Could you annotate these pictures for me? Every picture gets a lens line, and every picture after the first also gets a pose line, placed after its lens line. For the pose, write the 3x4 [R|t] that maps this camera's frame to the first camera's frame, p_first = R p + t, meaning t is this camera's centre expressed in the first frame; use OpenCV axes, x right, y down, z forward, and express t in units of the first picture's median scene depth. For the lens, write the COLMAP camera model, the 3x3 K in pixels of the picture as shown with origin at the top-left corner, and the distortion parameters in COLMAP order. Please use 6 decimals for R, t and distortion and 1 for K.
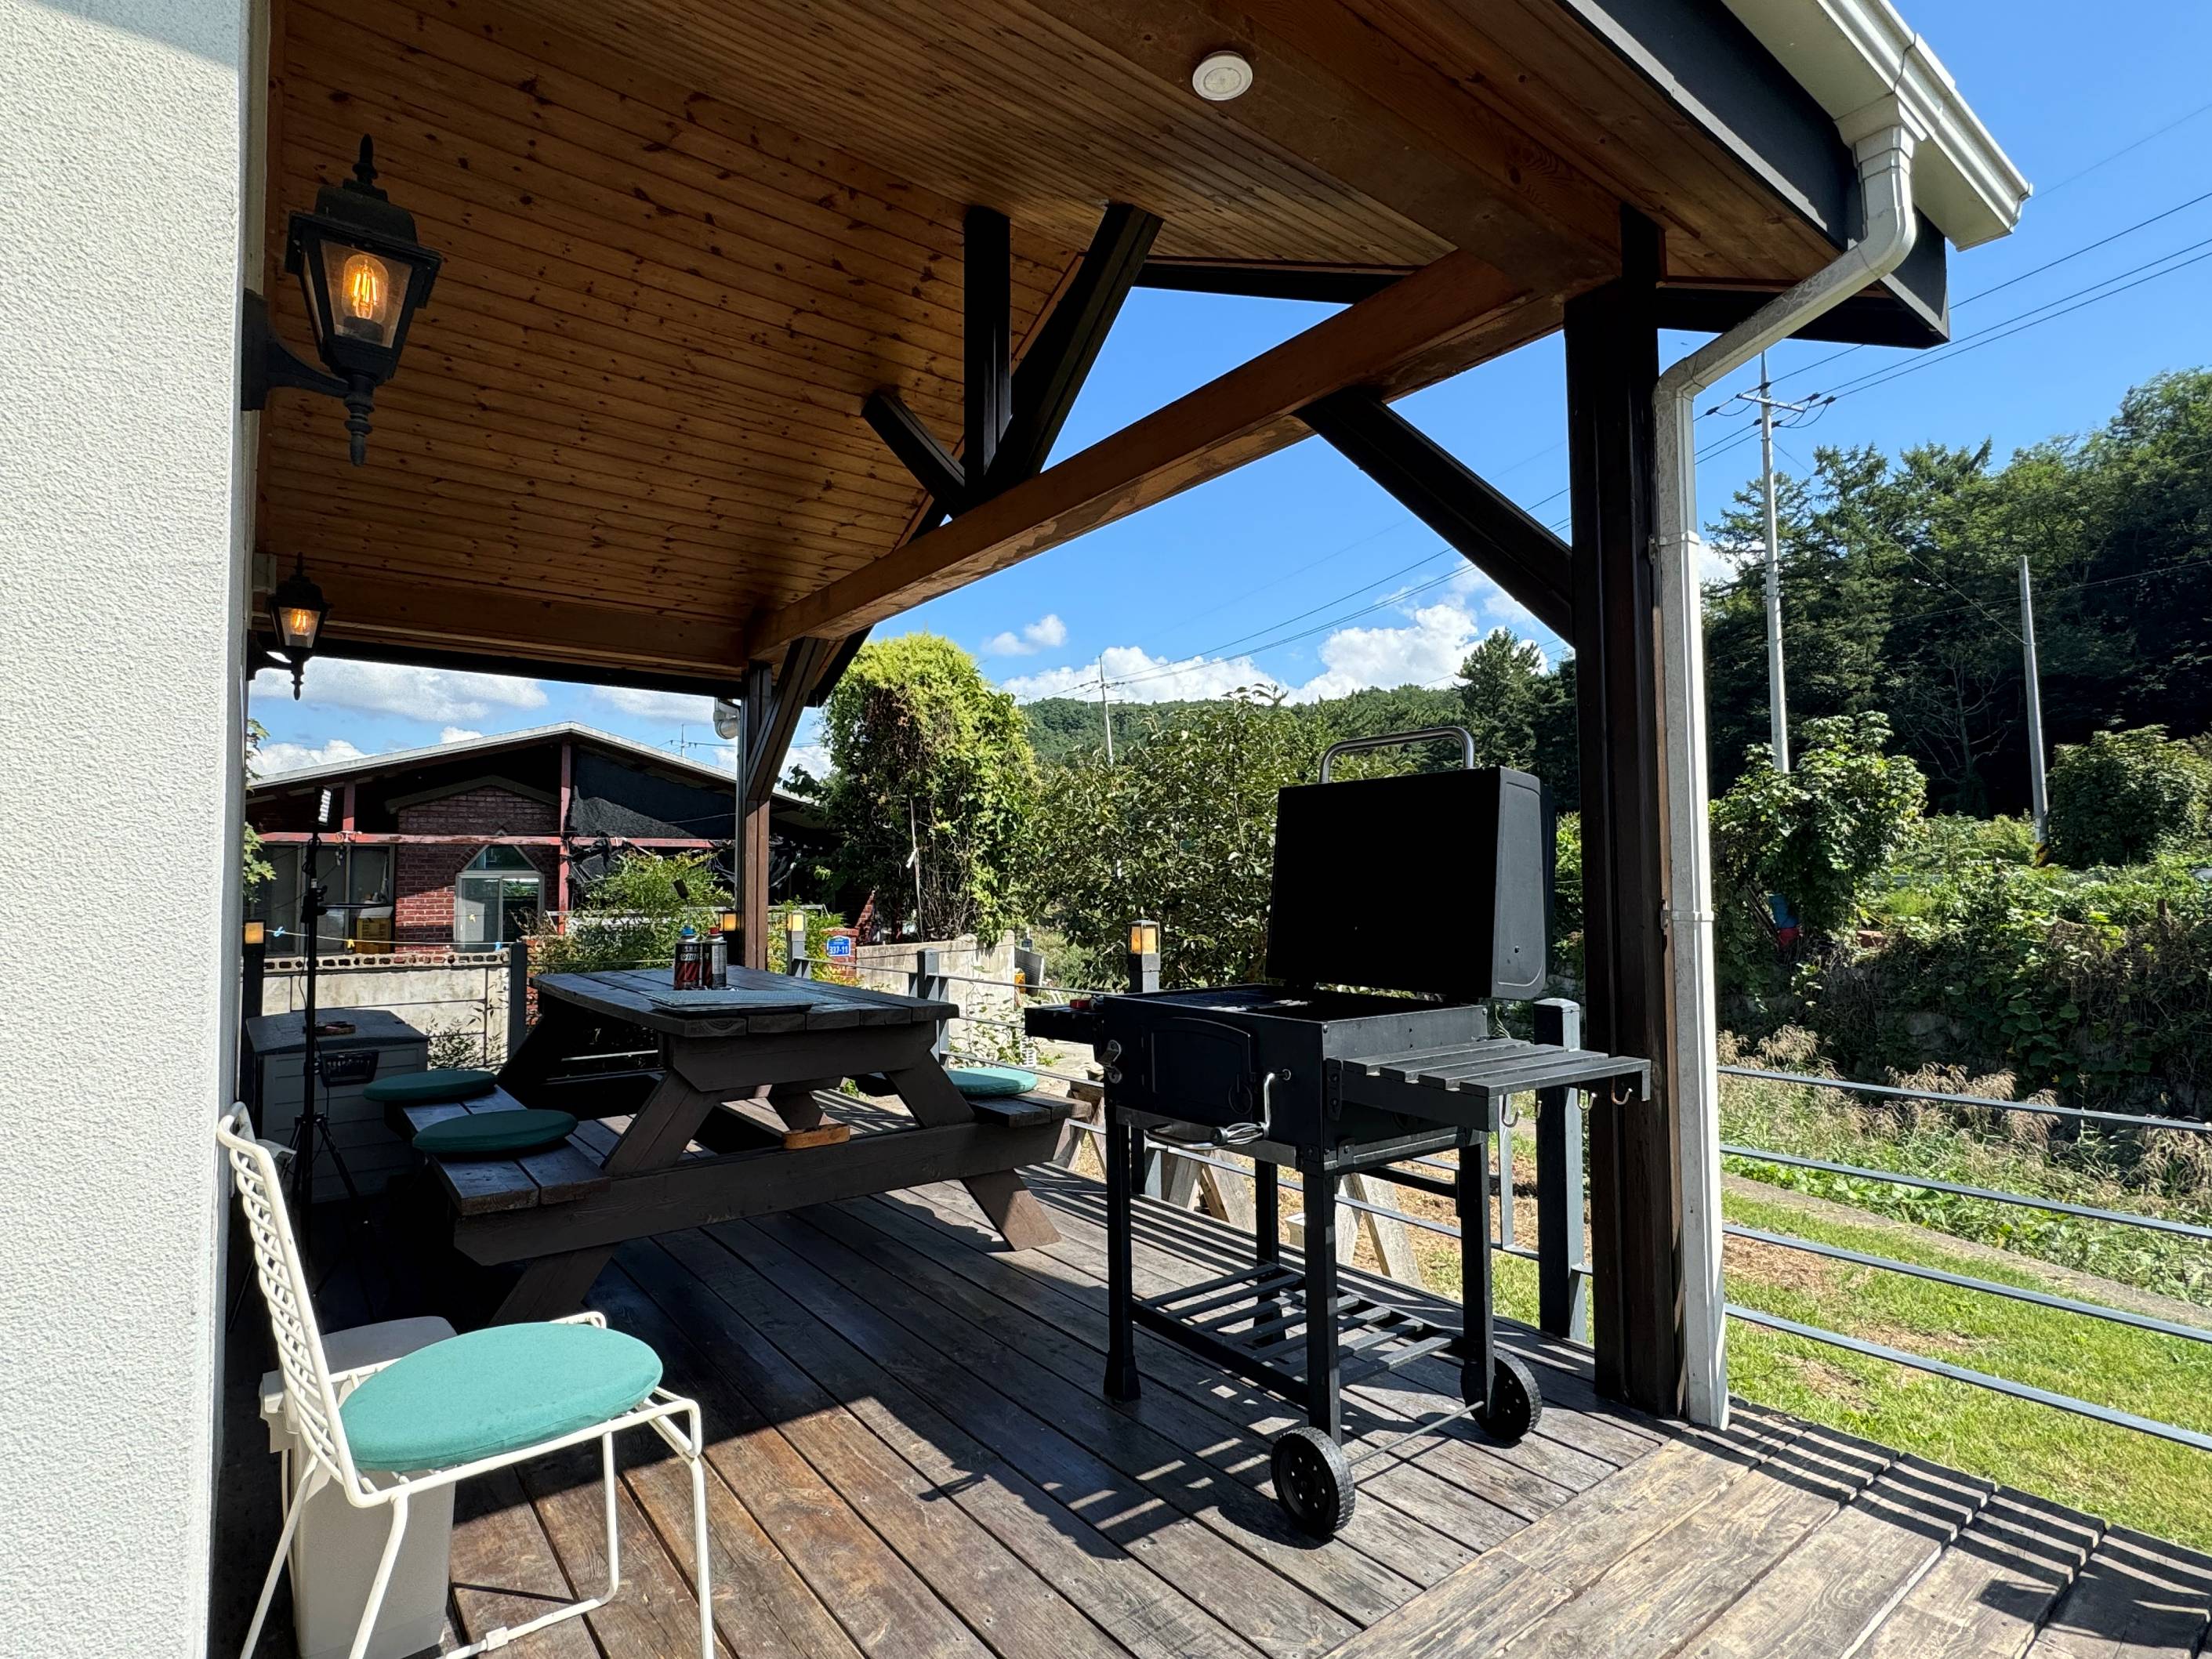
lens RADIAL K [[1109.2, 0, 1102.1], [0, 1109.2, 830.6], [0, 0, 1]] dist [0.002773, 0.000588]
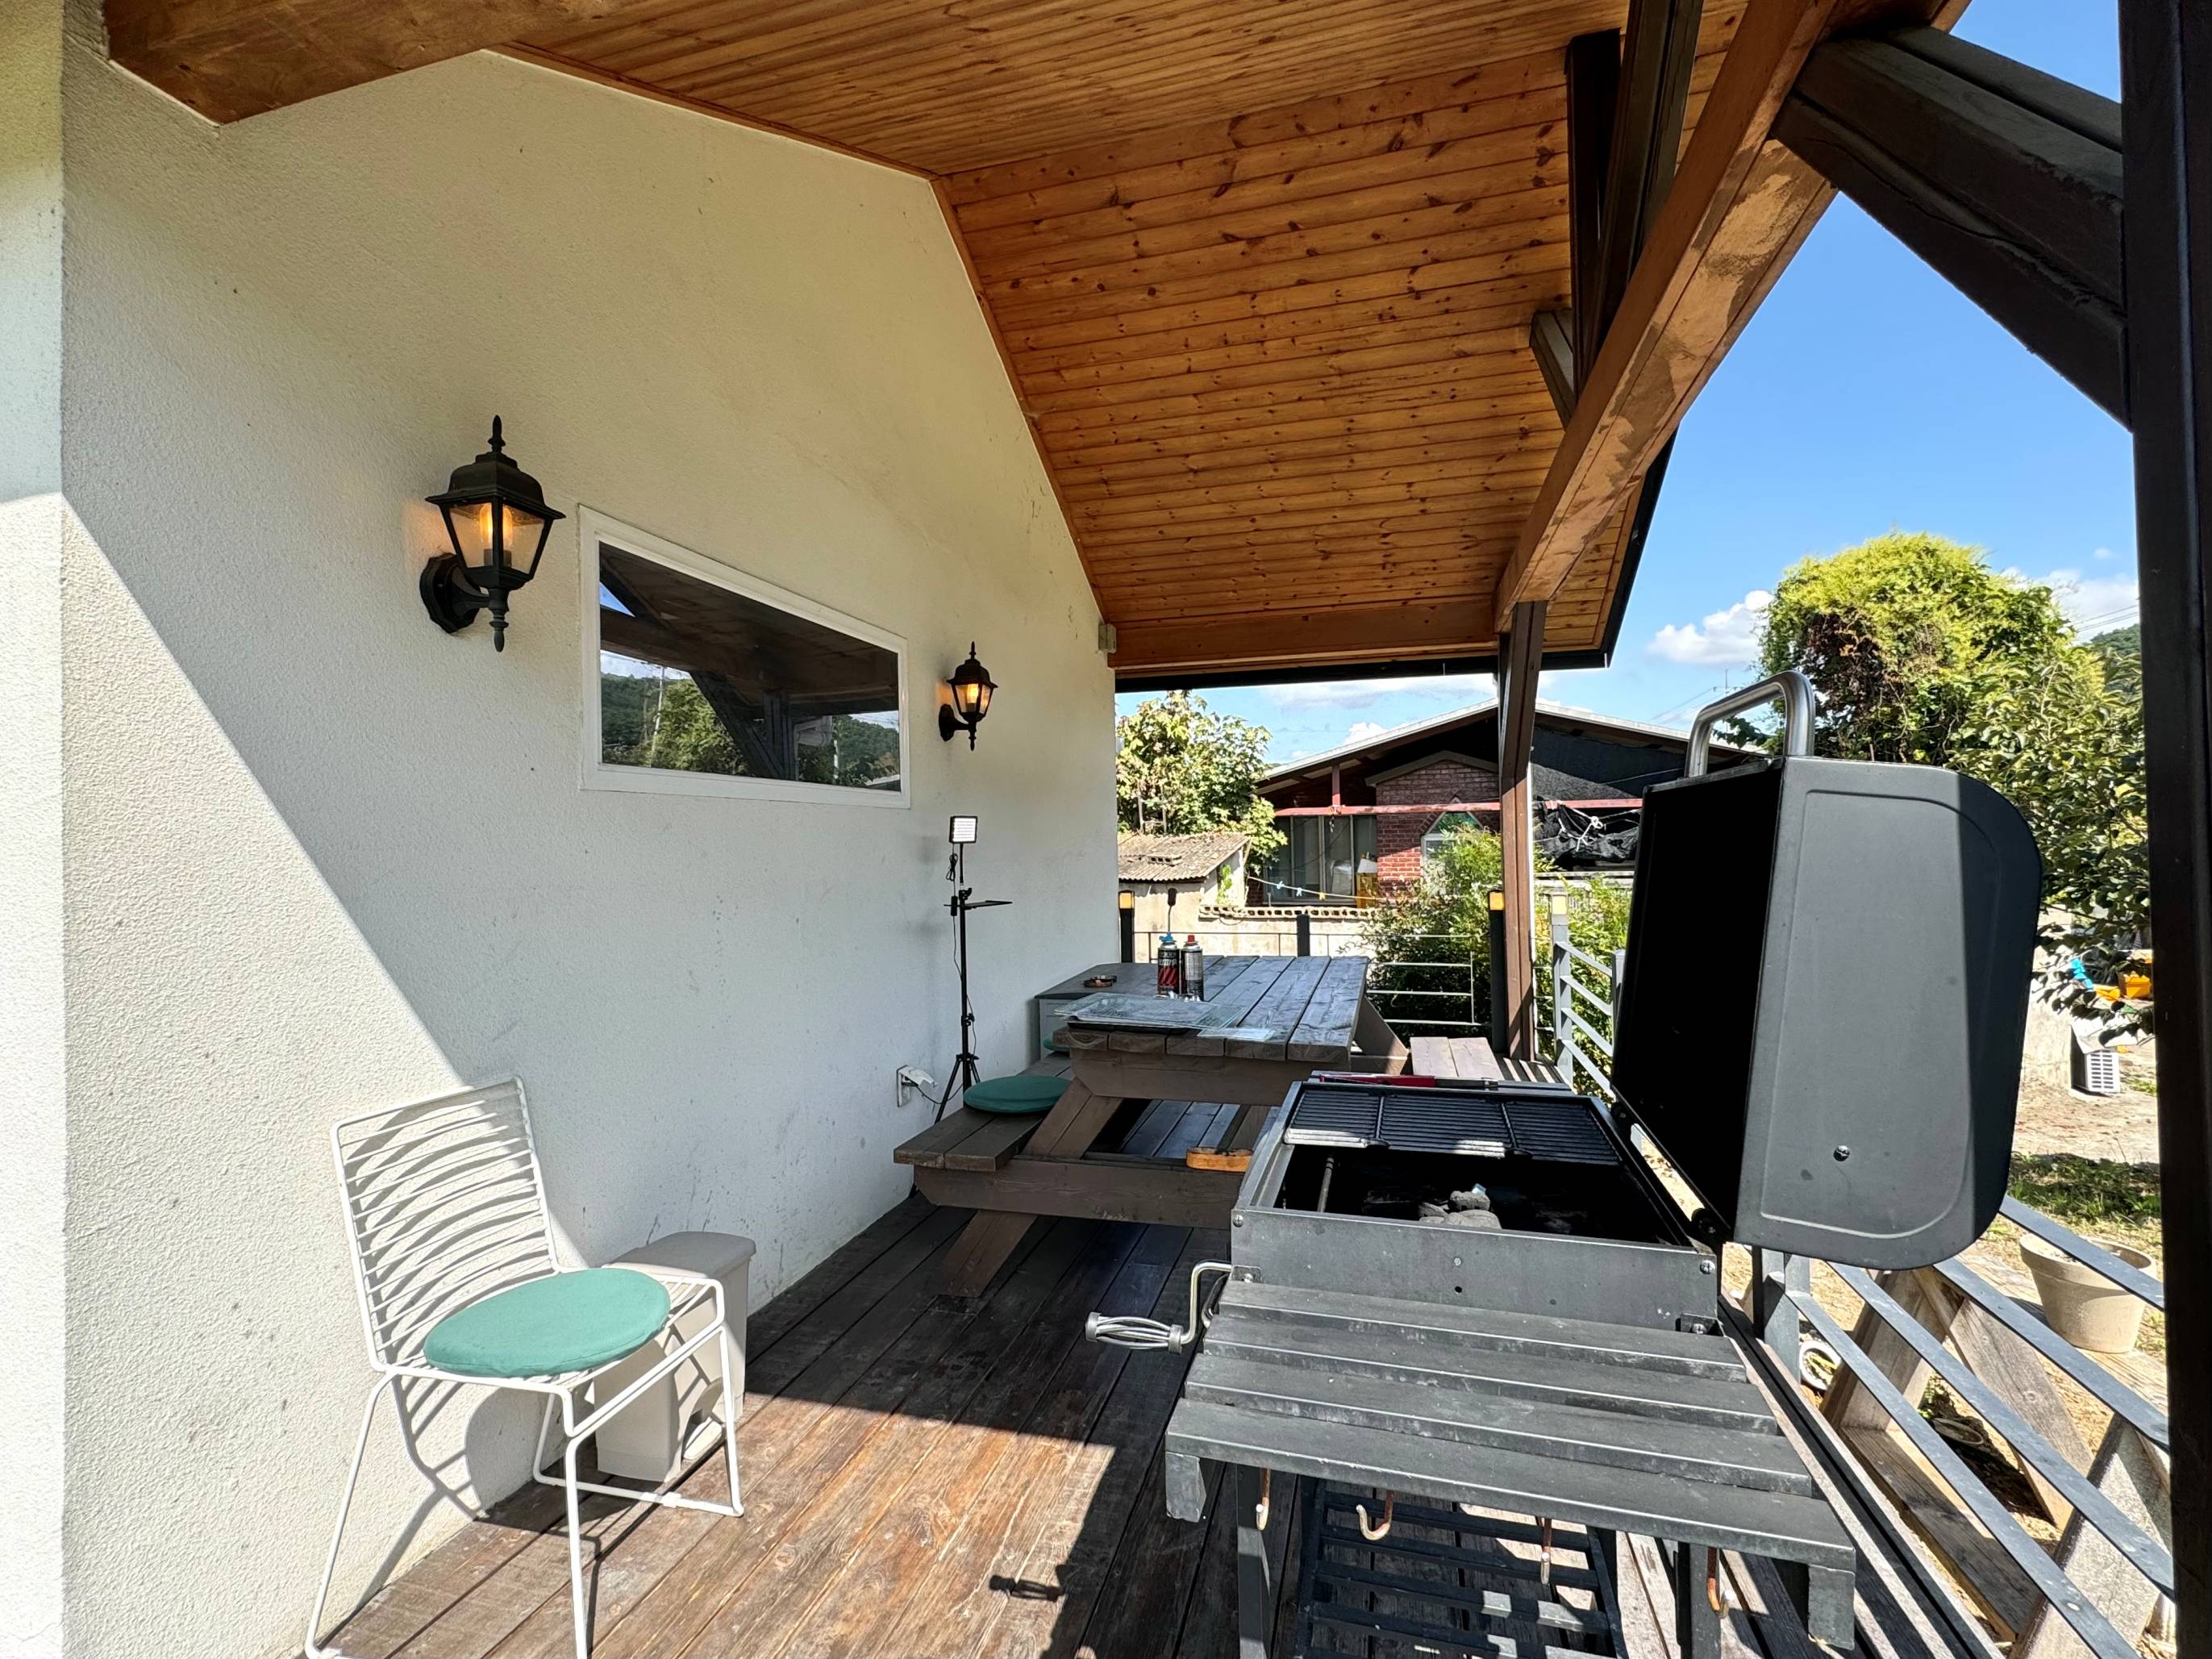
lens RADIAL K [[1019.6, 0, 1102.9], [0, 1019.6, 832.7], [0, 0, 1]] dist [-0.004431, 0.000116]
pose [[0.598406, -0.012784, -0.801091, 0.198358], [0.052395, 0.998357, 0.023206, -0.019310], [0.799478, -0.055860, 0.598092, 0.192004]]
